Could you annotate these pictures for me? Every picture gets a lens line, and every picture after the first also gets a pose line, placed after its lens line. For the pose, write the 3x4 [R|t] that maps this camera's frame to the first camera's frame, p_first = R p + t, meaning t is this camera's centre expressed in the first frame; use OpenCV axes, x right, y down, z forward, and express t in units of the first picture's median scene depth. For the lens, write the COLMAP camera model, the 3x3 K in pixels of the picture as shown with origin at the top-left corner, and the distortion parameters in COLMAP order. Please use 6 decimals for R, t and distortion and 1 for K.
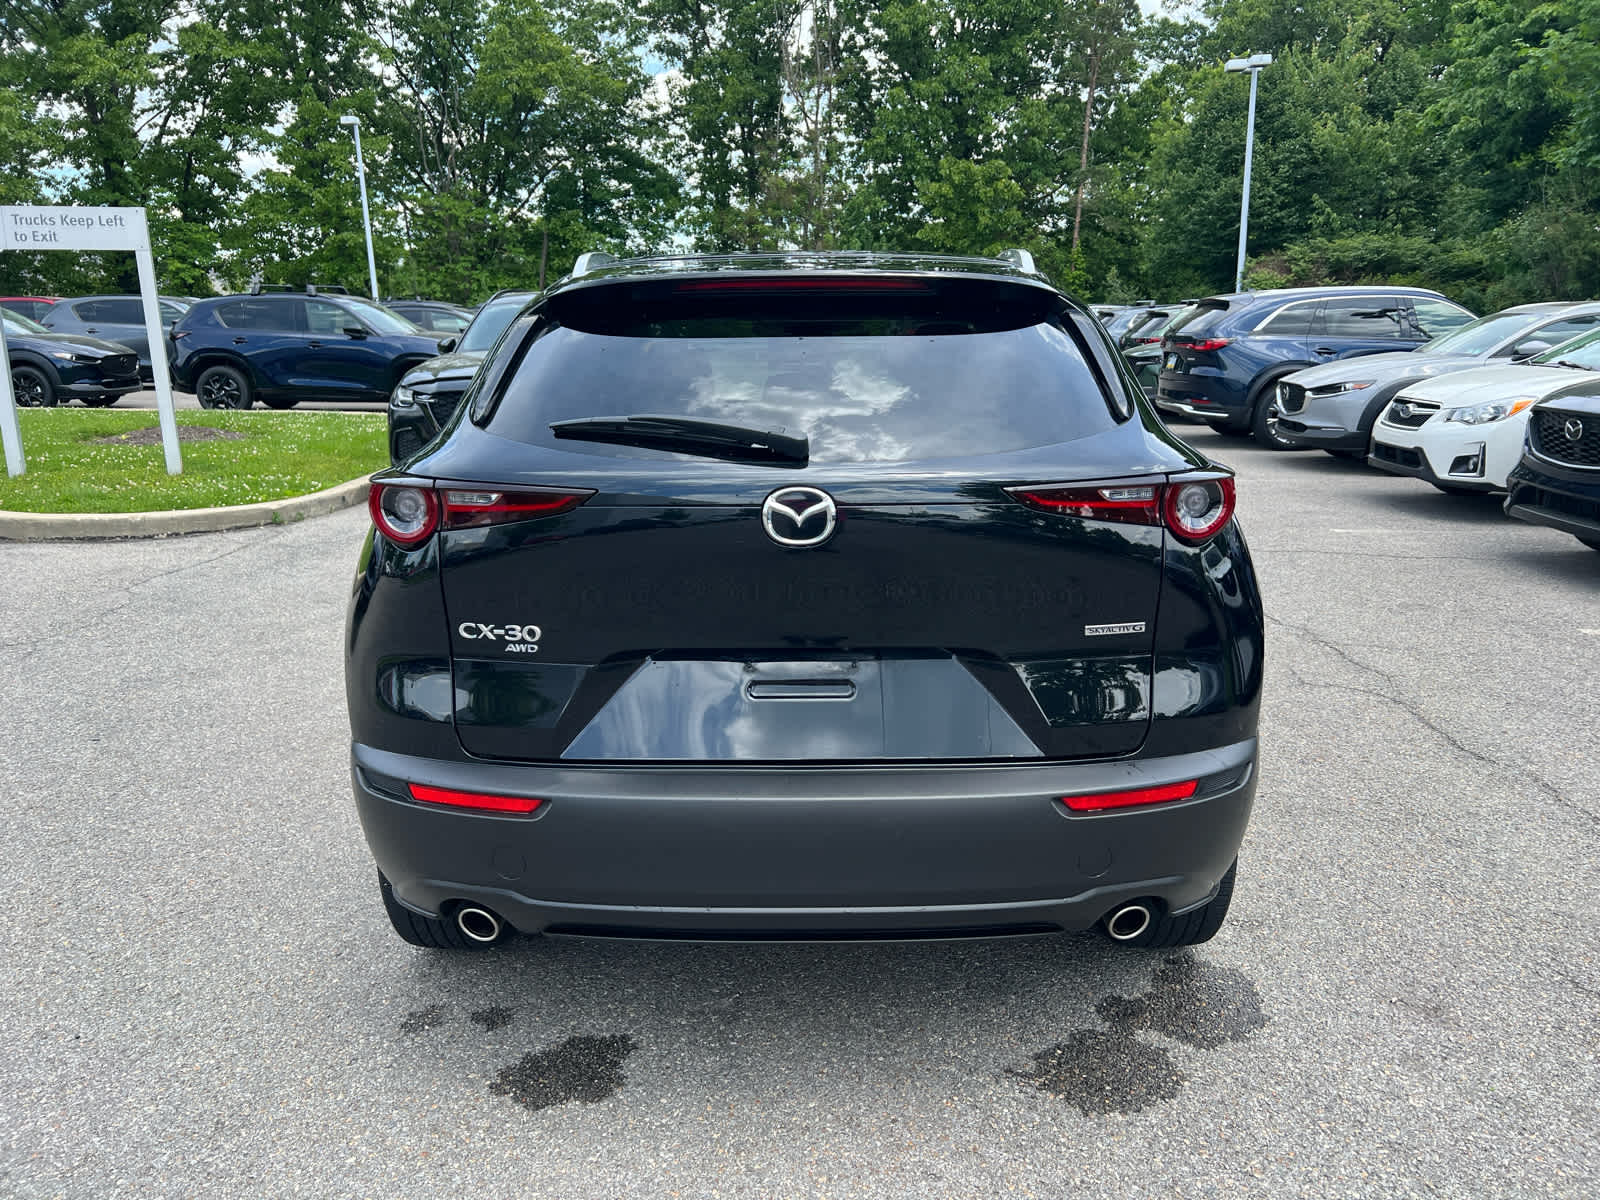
lens RADIAL K [[1233.1, 0, 800.0], [0, 1233.1, 600.0], [0, 0, 1]] dist [0.064908, -0.072397]
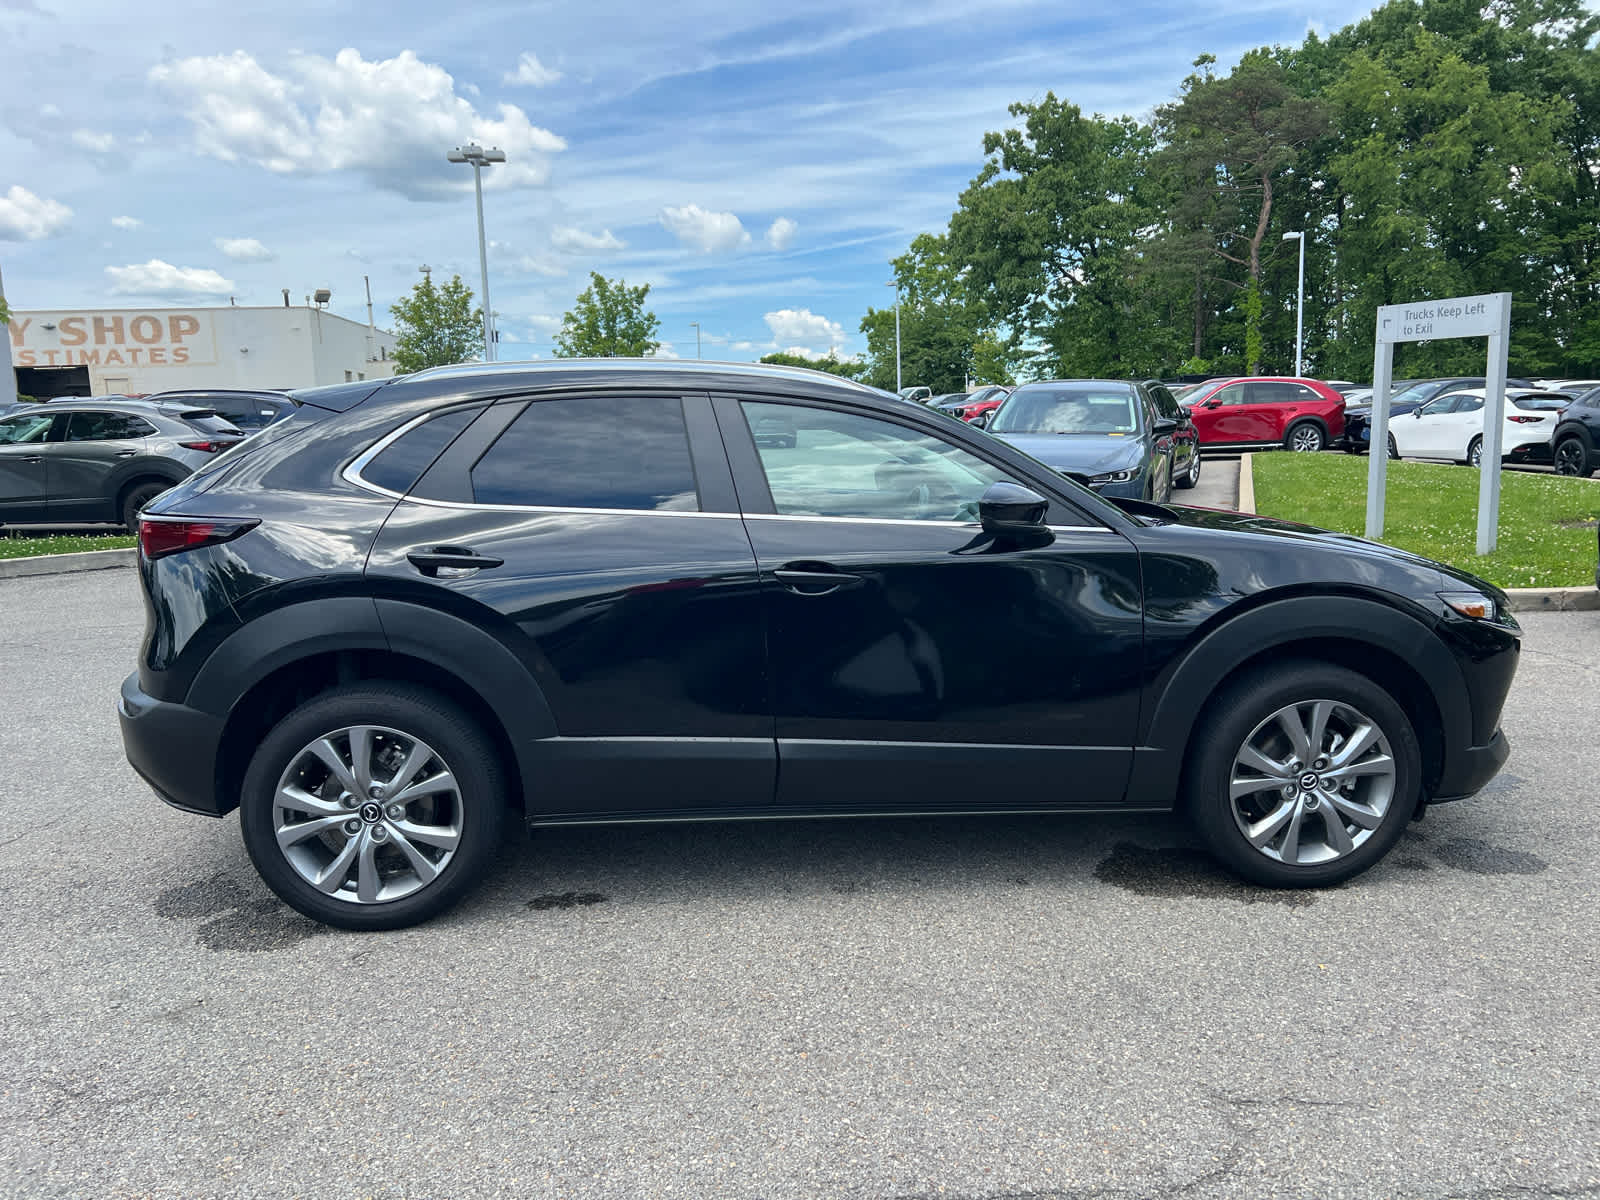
lens RADIAL K [[1233.1, 0, 800.0], [0, 1233.1, 600.0], [0, 0, 1]] dist [0.064908, -0.072397]
pose [[0.075981, 0.155552, -0.984901, 0.184606], [-0.212178, 0.967656, 0.136460, -0.036463], [0.974273, 0.198606, 0.106528, 0.154929]]
